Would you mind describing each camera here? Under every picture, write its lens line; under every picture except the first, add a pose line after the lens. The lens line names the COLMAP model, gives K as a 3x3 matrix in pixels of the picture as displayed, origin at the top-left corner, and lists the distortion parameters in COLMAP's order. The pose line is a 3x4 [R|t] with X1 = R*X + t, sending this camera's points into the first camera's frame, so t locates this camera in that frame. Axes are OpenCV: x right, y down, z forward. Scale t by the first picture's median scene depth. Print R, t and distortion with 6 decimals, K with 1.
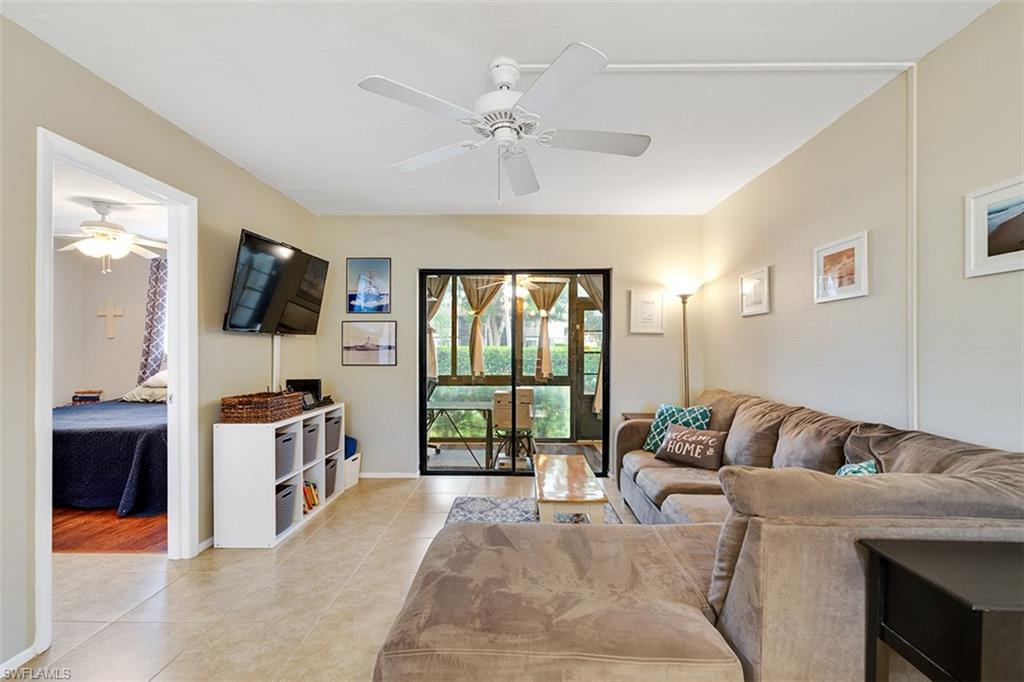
lens RADIAL K [[458.6, 0, 517.4], [0, 458.6, 346.7], [0, 0, 1]] dist [-0.008980, 0.002286]
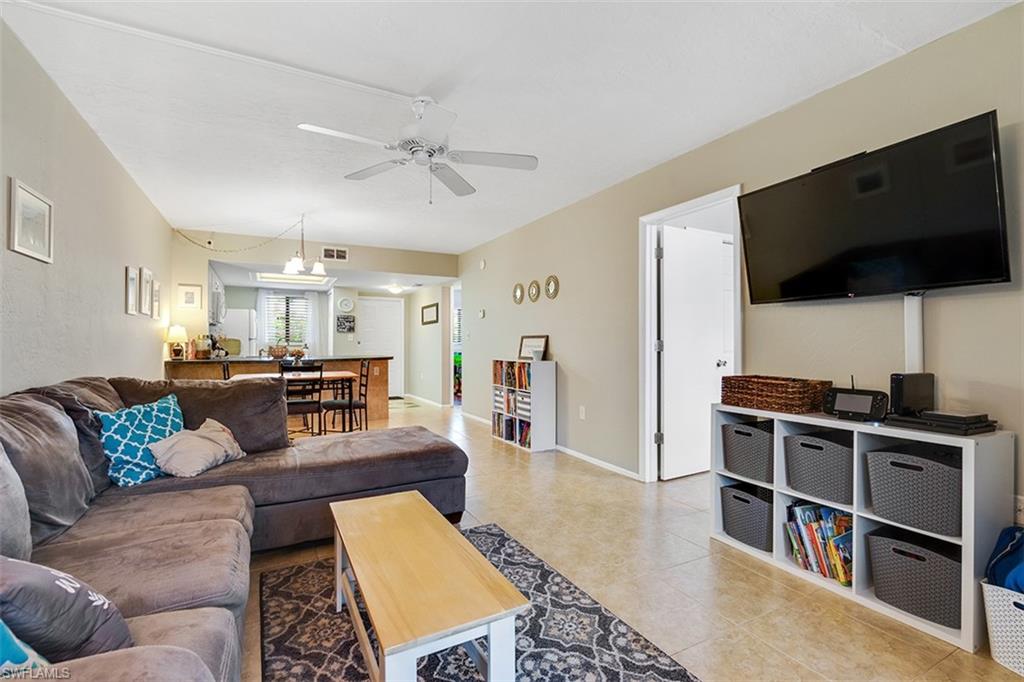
lens RADIAL K [[458.6, 0, 511.6], [0, 458.6, 343.1], [0, 0, 1]] dist [-0.008980, 0.002286]
pose [[-0.878567, -0.004916, -0.477593, 0.173699], [-0.003964, 0.999988, -0.003002, 0.033726], [0.477602, -0.000744, -0.878576, 1.065675]]
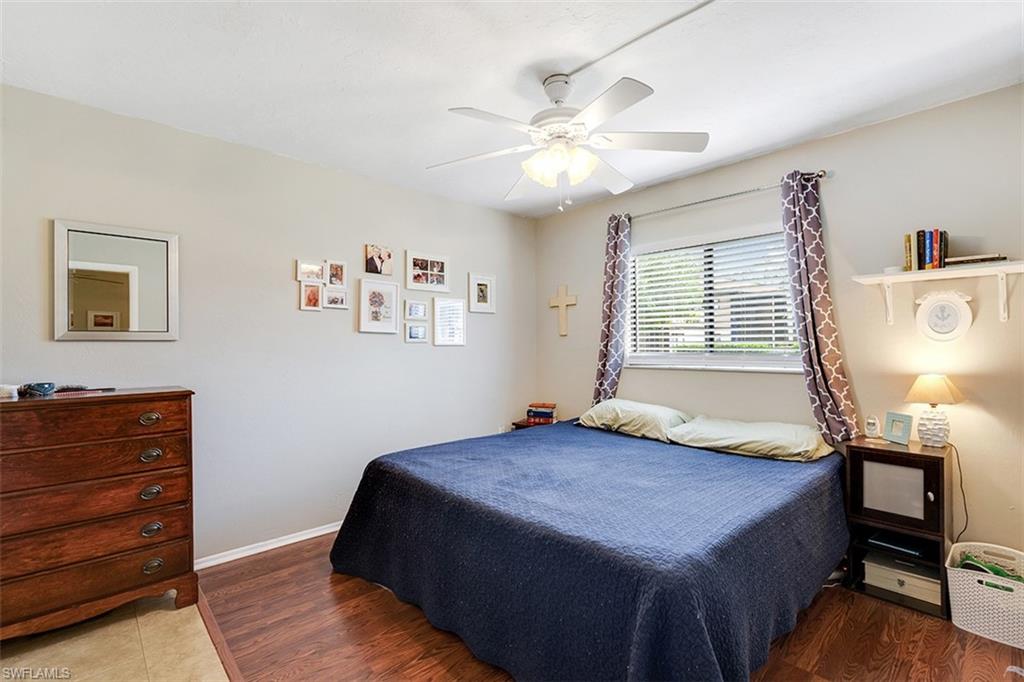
lens RADIAL K [[458.6, 0, 507.9], [0, 458.6, 343.6], [0, 0, 1]] dist [-0.008980, 0.002286]
pose [[0.674767, -0.010113, -0.737962, -0.522138], [0.007746, 0.999948, -0.006621, -0.001087], [0.737991, -0.001249, 0.674810, 0.556888]]
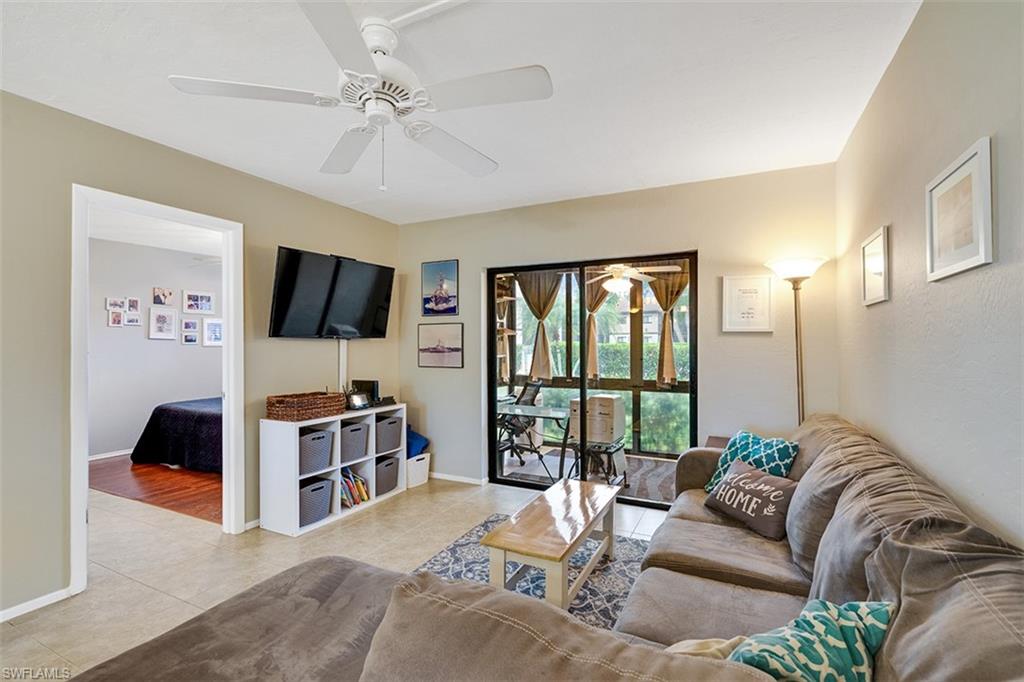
lens RADIAL K [[458.6, 0, 516.0], [0, 458.6, 339.2], [0, 0, 1]] dist [-0.008980, 0.002286]
pose [[0.901607, -0.006058, -0.432514, 0.267520], [0.003054, 0.999966, -0.007640, -0.013218], [0.432545, 0.005567, 0.901595, 0.162566]]
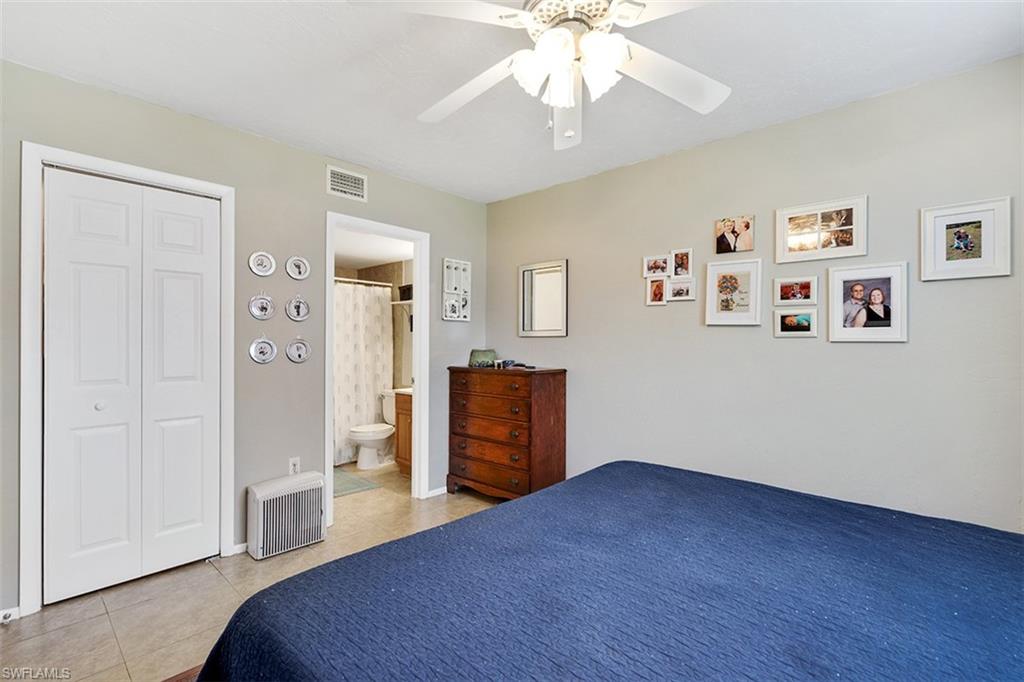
lens RADIAL K [[458.6, 0, 509.8], [0, 458.6, 341.6], [0, 0, 1]] dist [-0.008980, 0.002286]
pose [[-0.672730, -0.001727, -0.739886, -0.574669], [-0.005369, 0.999982, 0.002547, -0.003985], [0.739869, 0.005685, -0.672727, 1.129432]]
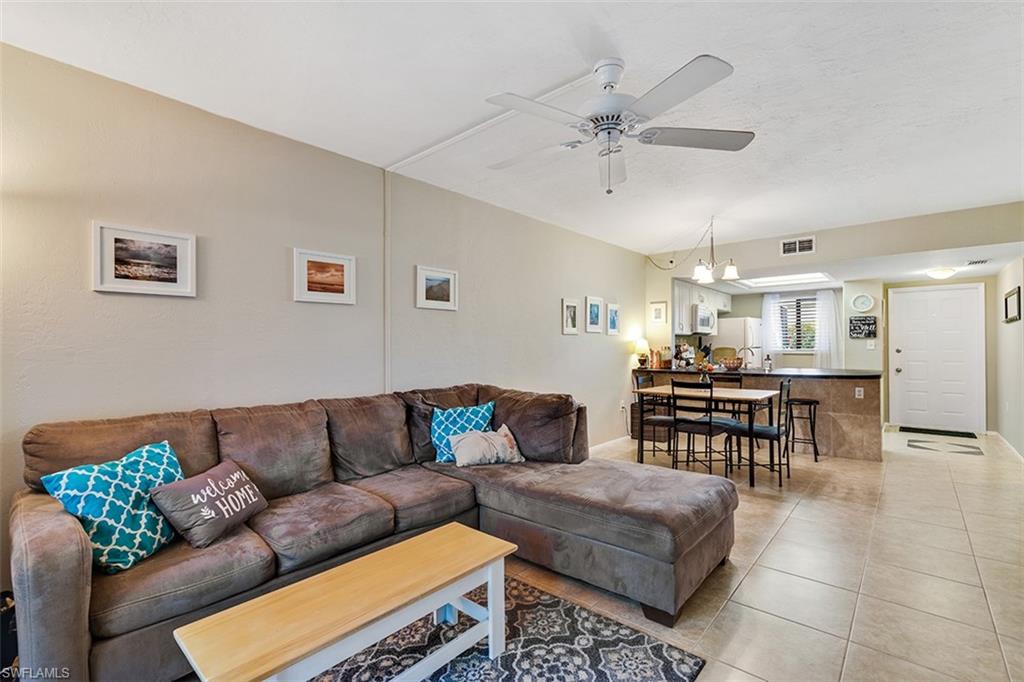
lens RADIAL K [[458.6, 0, 515.7], [0, 458.6, 342.3], [0, 0, 1]] dist [-0.008980, 0.002286]
pose [[-0.756356, 0.005695, 0.654136, -0.255802], [0.002371, 0.999979, -0.005964, 0.004755], [-0.654156, -0.002959, -0.756354, 0.904142]]
